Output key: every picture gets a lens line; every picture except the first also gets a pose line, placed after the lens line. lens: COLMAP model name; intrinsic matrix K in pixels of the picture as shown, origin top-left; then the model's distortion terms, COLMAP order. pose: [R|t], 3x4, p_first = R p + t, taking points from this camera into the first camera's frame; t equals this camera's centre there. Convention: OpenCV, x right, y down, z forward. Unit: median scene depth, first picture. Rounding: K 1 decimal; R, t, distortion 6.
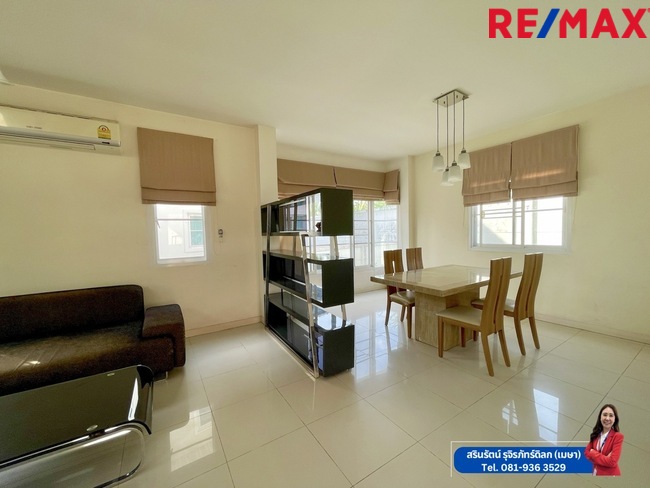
lens RADIAL K [[264.2, 0, 324.2], [0, 264.2, 245.8], [0, 0, 1]] dist [-0.000799, 0.002083]
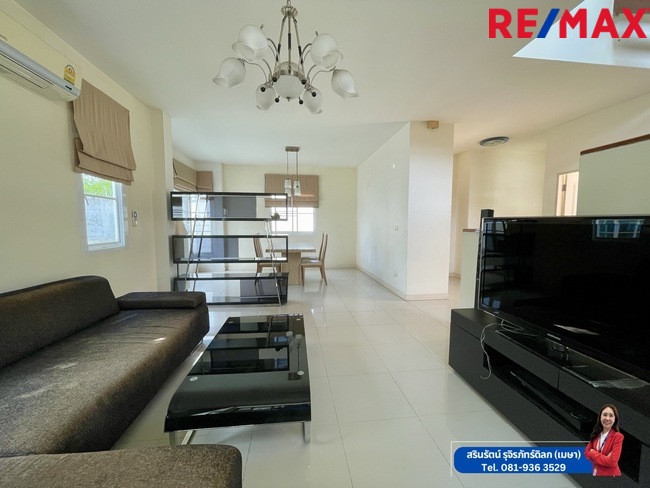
lens RADIAL K [[264.2, 0, 323.1], [0, 264.2, 245.7], [0, 0, 1]] dist [-0.000799, 0.002083]
pose [[0.434937, -0.045661, 0.899303, -0.989734], [0.035125, 0.998814, 0.033726, 0.049817], [-0.899776, 0.016919, 0.436024, 0.019555]]
